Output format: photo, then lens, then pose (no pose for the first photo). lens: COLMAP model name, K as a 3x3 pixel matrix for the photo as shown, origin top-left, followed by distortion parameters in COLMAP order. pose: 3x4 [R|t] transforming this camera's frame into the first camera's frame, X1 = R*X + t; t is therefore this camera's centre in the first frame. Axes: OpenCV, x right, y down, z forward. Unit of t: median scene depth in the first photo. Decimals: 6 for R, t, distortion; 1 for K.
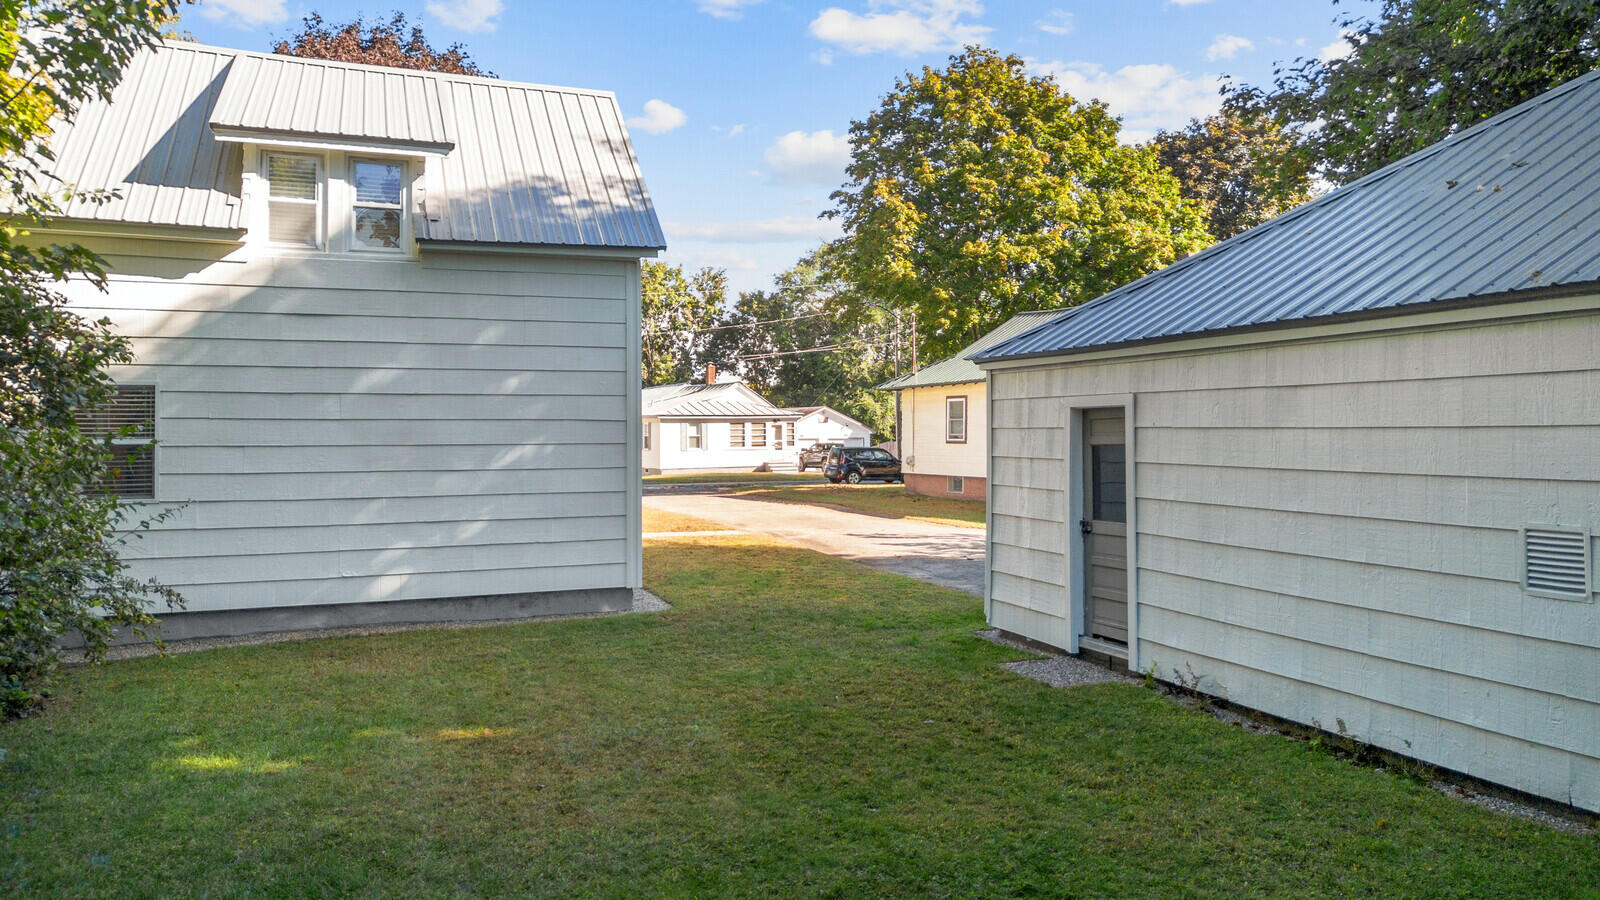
lens RADIAL K [[1142.1, 0, 803.3], [0, 1142.1, 431.1], [0, 0, 1]] dist [0.022443, -0.002435]
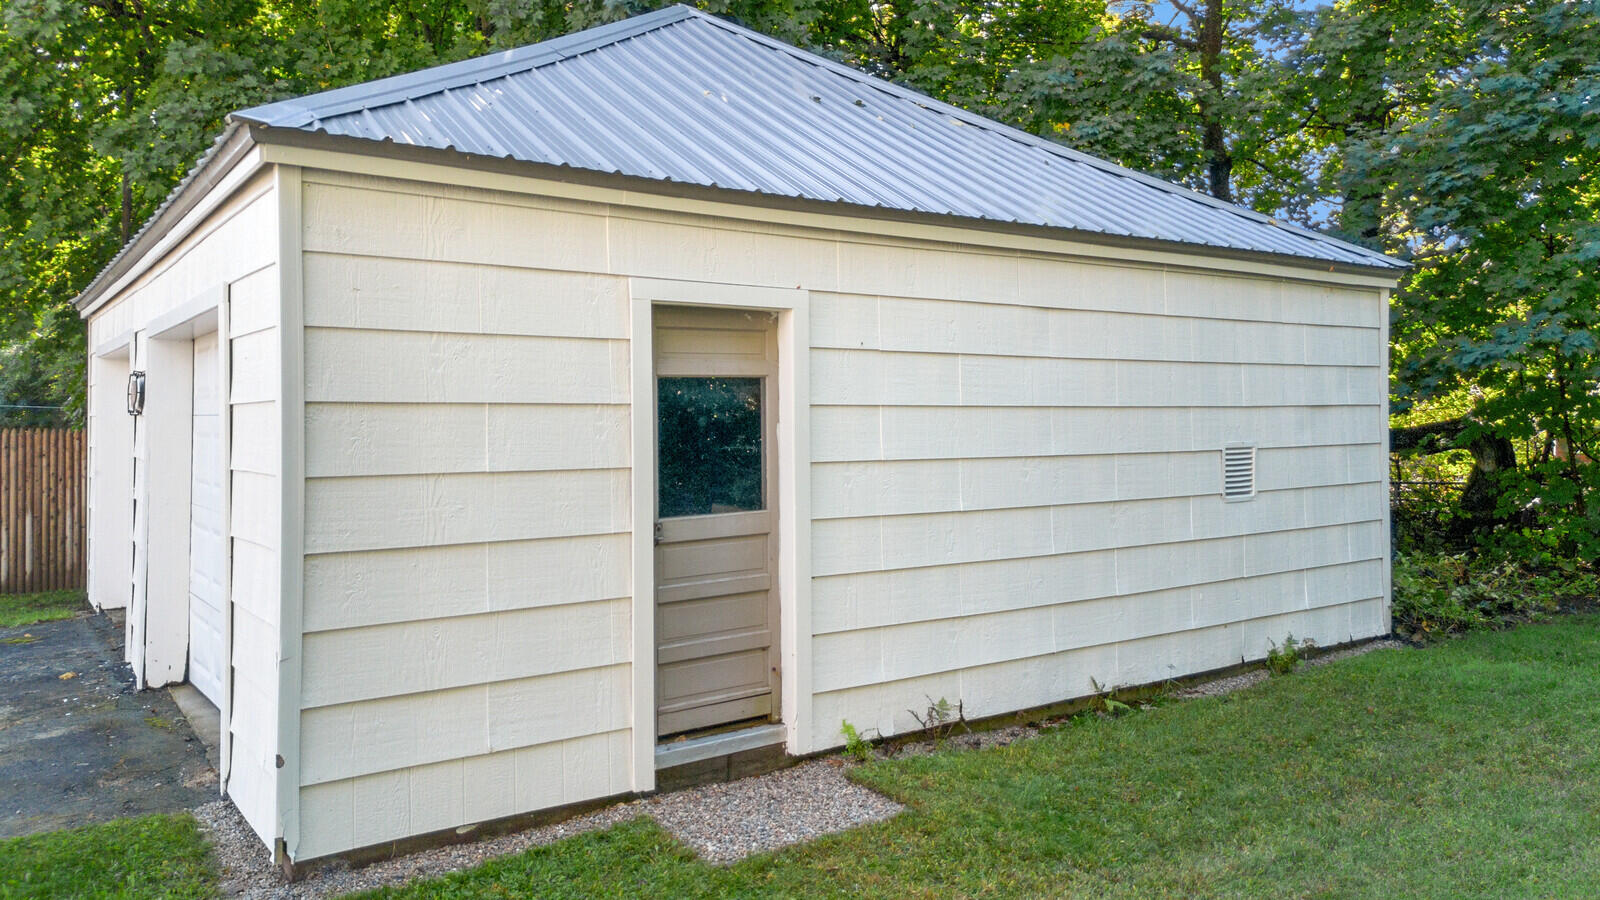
lens RADIAL K [[1142.1, 0, 803.3], [0, 1142.1, 431.1], [0, 0, 1]] dist [0.022443, -0.002435]
pose [[-0.233046, 0.001313, 0.972465, -0.333254], [0.010844, 0.999940, 0.001249, 0.046680], [-0.972405, 0.010837, -0.233046, 1.309954]]
